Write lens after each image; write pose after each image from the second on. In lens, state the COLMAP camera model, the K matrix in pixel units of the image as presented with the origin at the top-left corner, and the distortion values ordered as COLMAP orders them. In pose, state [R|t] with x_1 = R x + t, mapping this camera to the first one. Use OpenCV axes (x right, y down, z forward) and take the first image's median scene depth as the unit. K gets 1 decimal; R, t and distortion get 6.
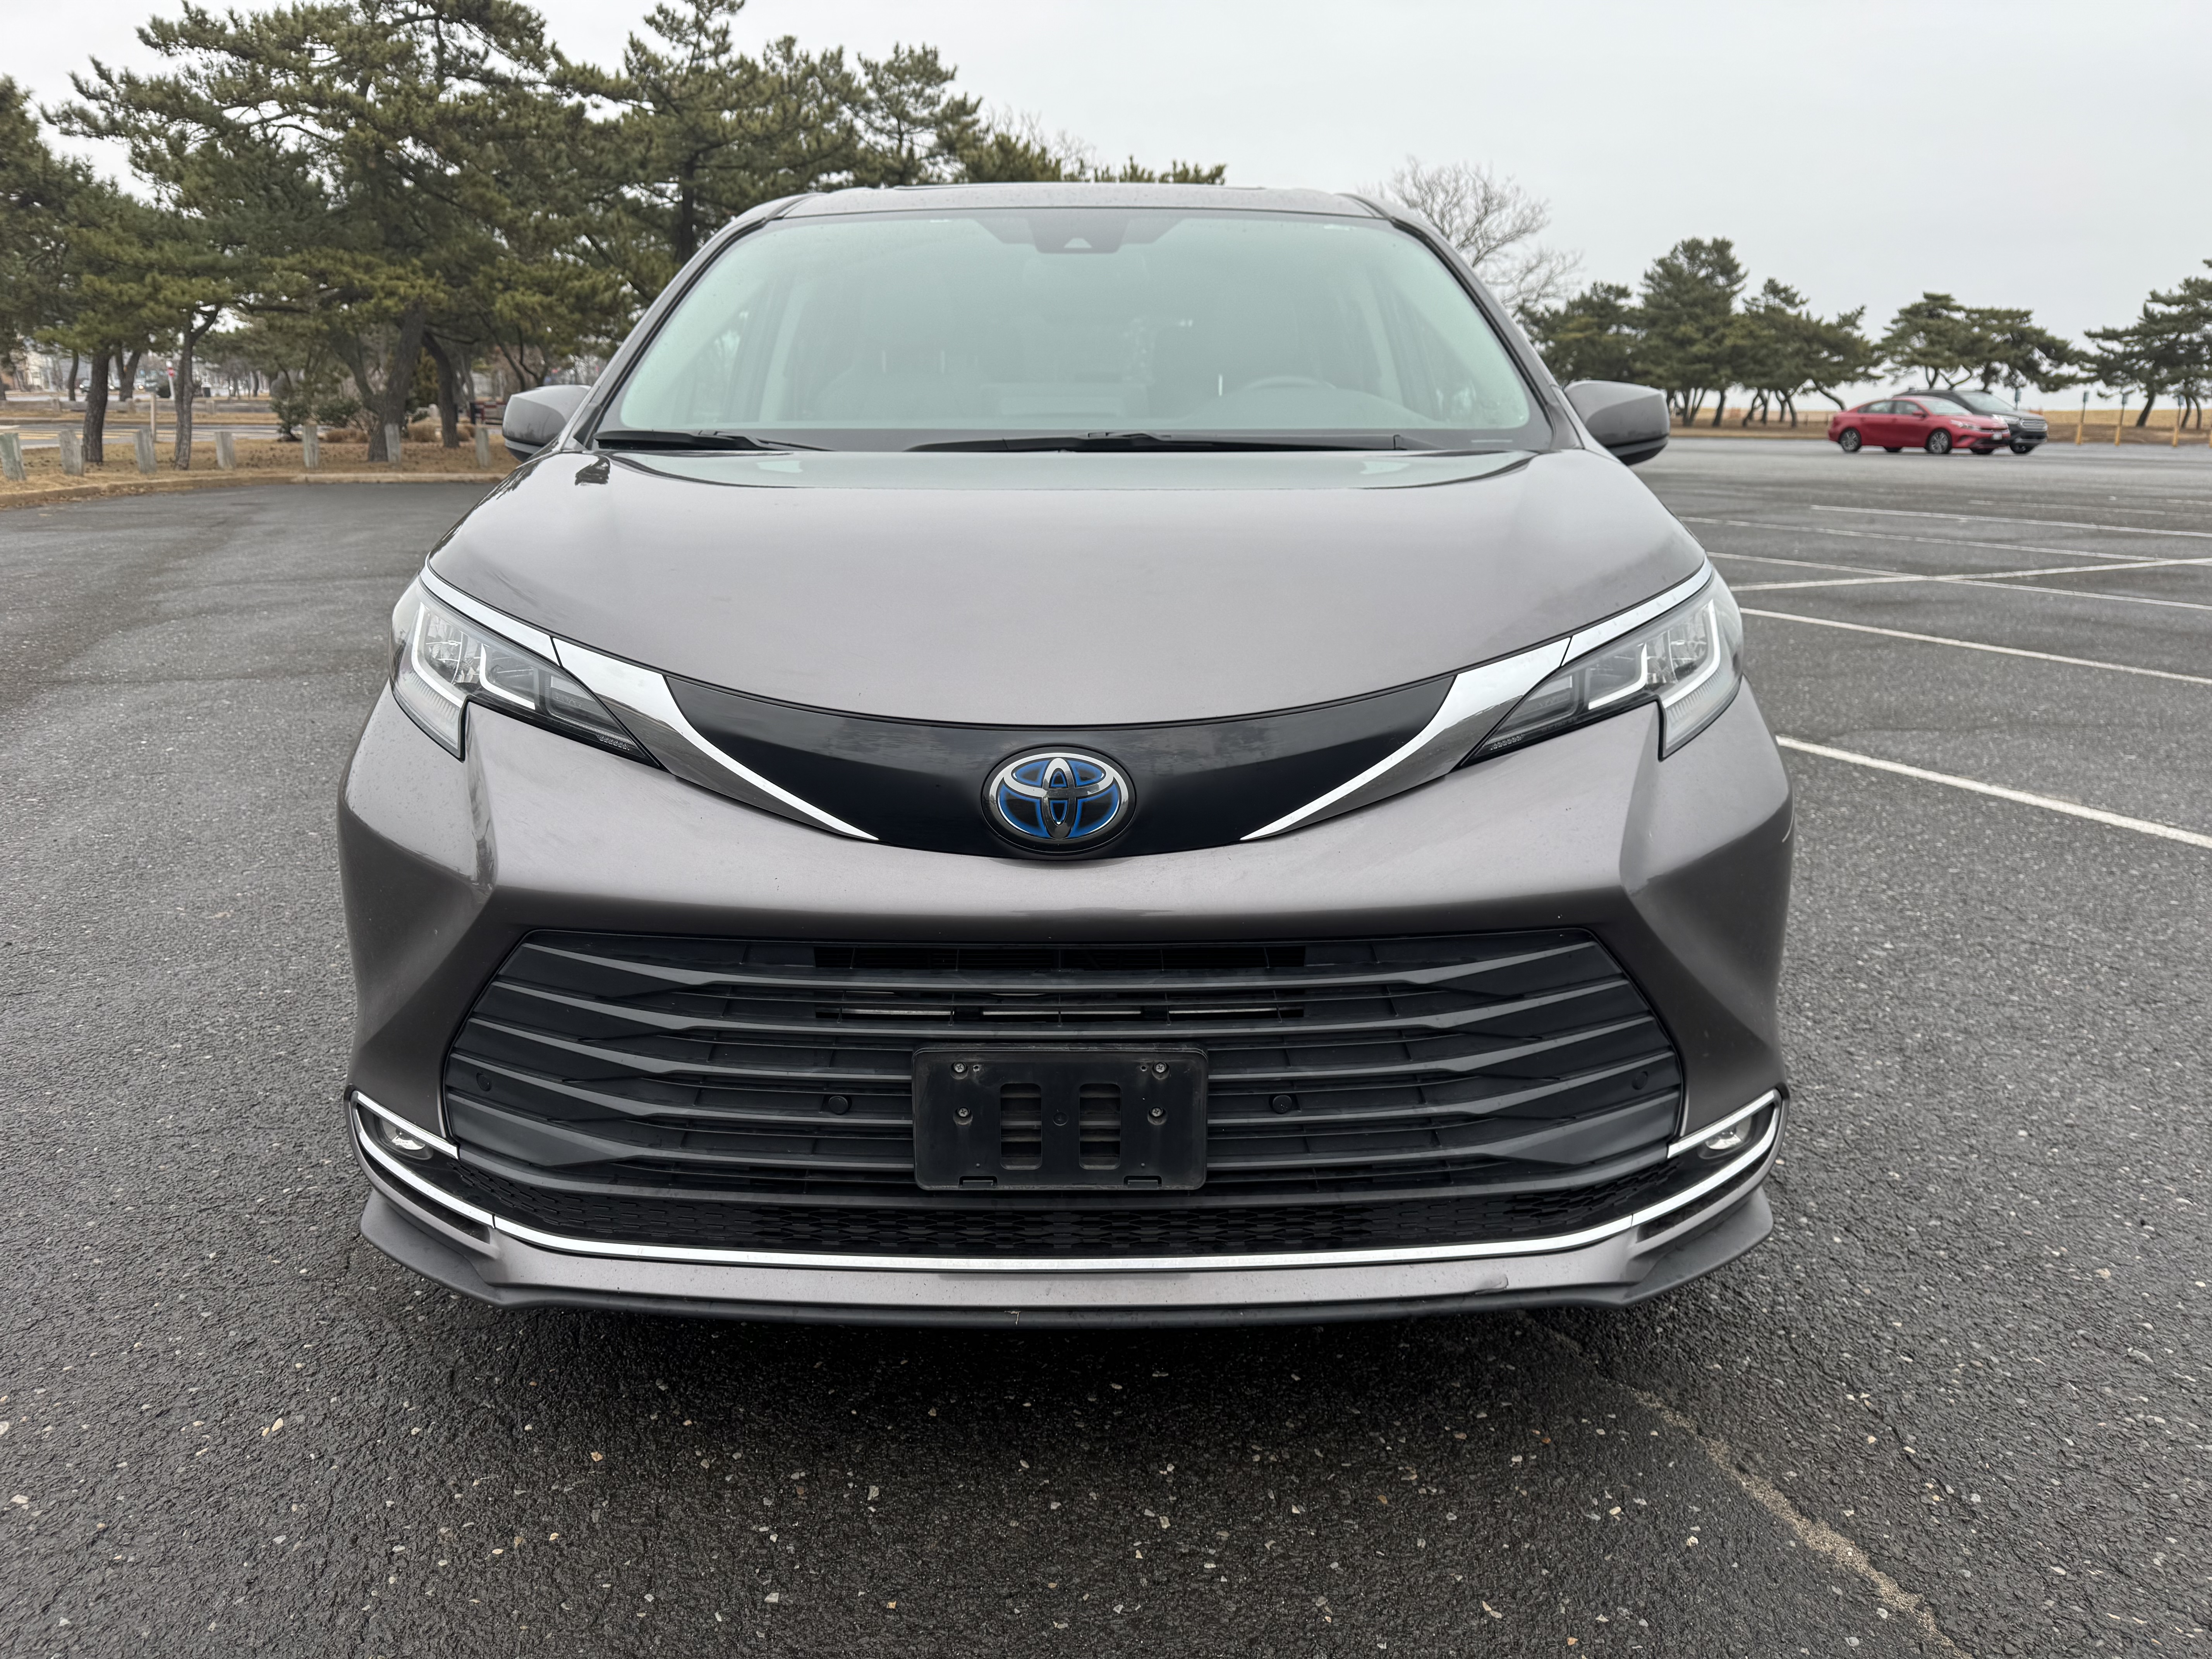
lens RADIAL K [[1540.6, 0, 1099.8], [0, 1540.6, 837.3], [0, 0, 1]] dist [0.016757, -0.015107]
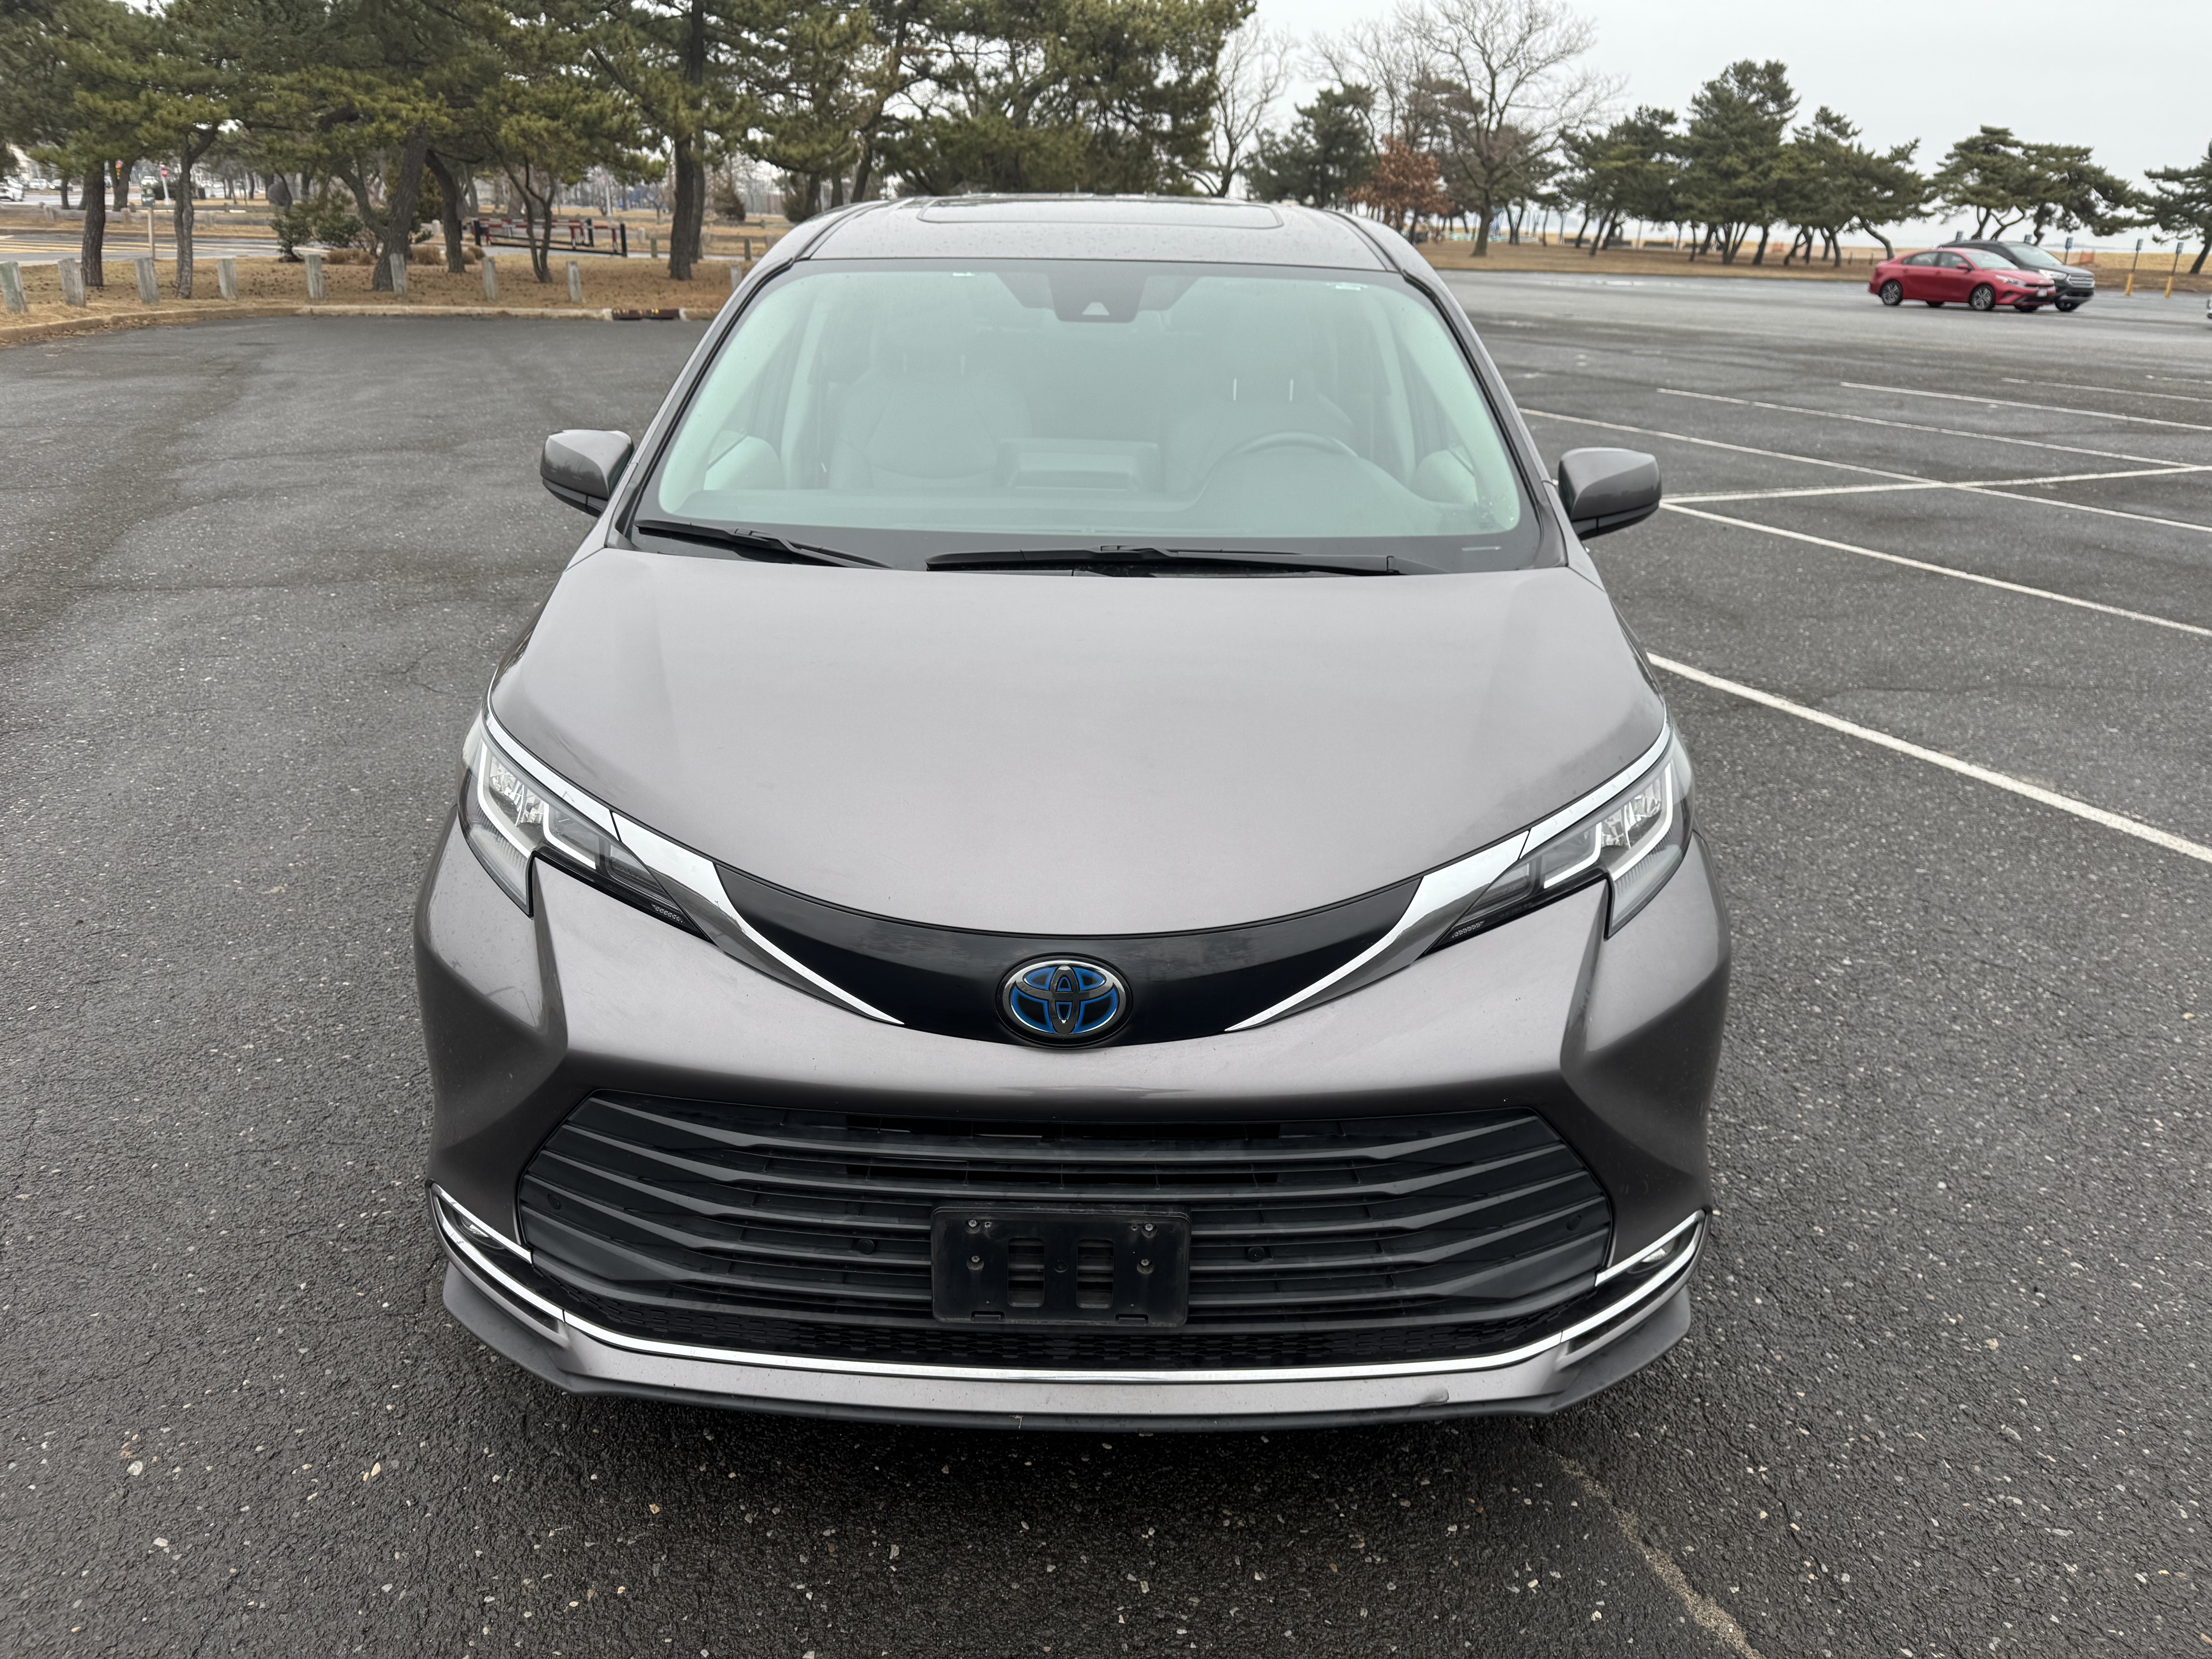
lens RADIAL K [[1540.6, 0, 1104.9], [0, 1540.6, 822.5], [0, 0, 1]] dist [0.016757, -0.015107]
pose [[0.999771, 0.021179, -0.002914, 0.002860], [-0.020795, 0.995031, 0.097368, -0.215571], [0.004962, -0.097285, 0.995244, -0.091286]]
